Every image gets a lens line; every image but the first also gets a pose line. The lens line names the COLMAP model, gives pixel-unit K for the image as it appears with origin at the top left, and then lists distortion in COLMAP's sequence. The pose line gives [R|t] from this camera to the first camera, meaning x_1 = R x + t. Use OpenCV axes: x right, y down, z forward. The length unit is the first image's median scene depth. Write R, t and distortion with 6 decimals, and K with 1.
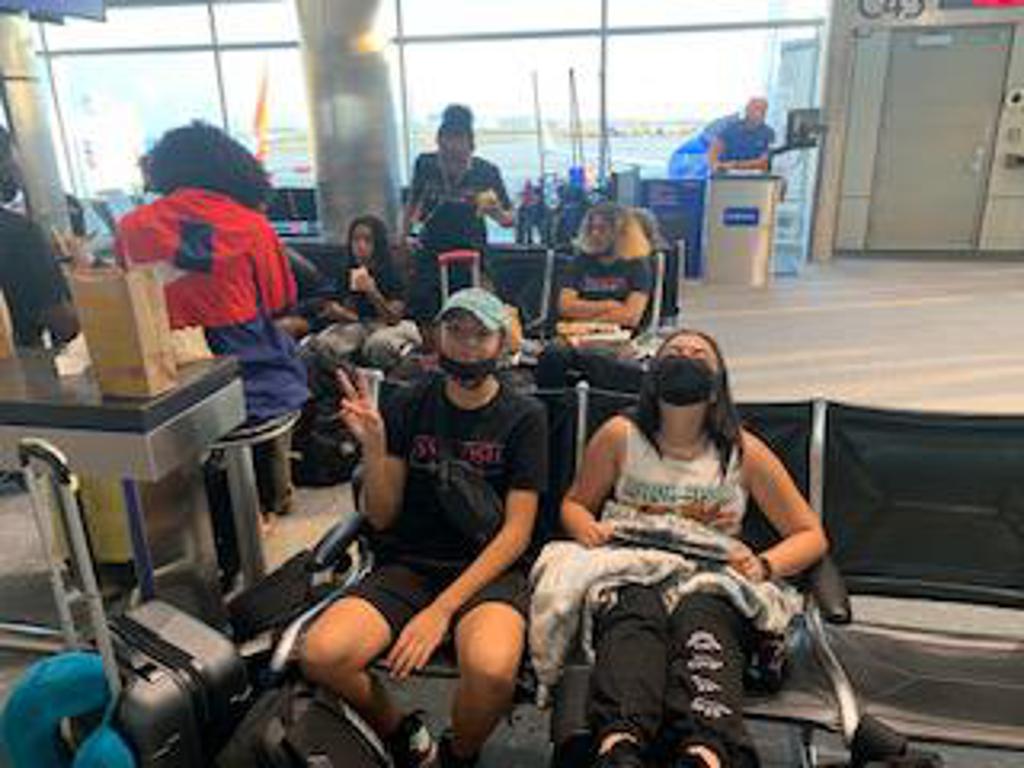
lens RADIAL K [[781.9, 0, 512.0], [0, 781.9, 384.0], [0, 0, 1]] dist [0.013266, -0.000089]
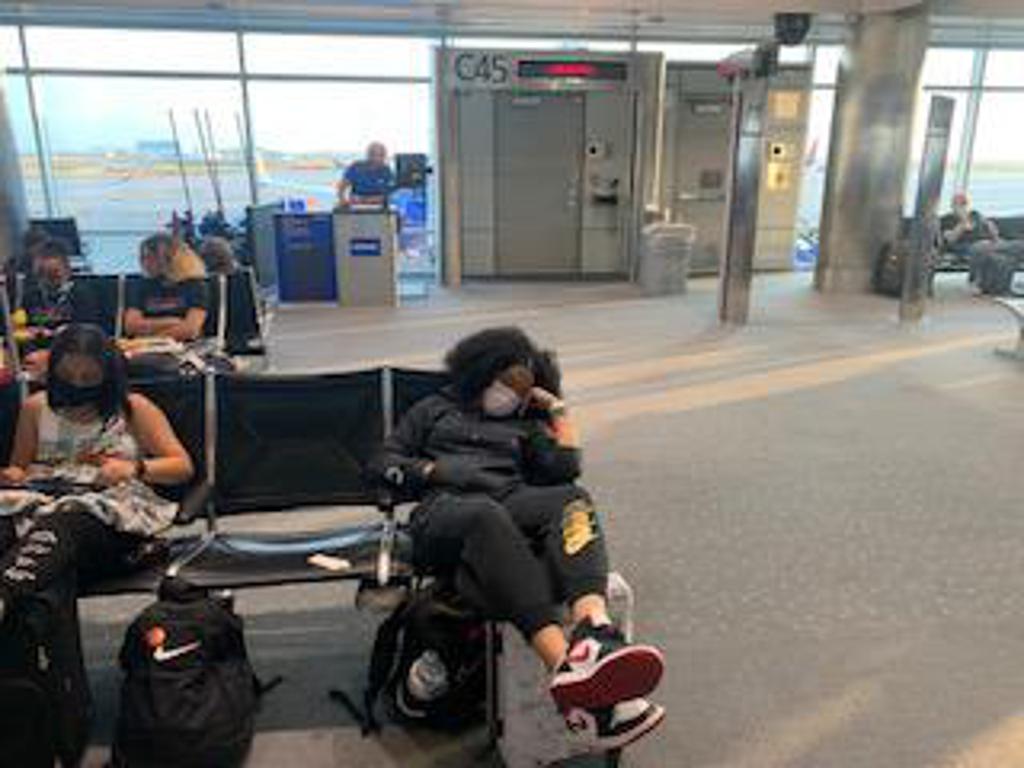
lens RADIAL K [[808.3, 0, 513.5], [0, 808.3, 343.5], [0, 0, 1]] dist [0.040629, -0.008513]
pose [[0.950625, -0.045959, 0.306921, 0.132940], [0.075244, 0.993598, -0.084268, 0.037793], [-0.301083, 0.103201, 0.947997, -0.144948]]
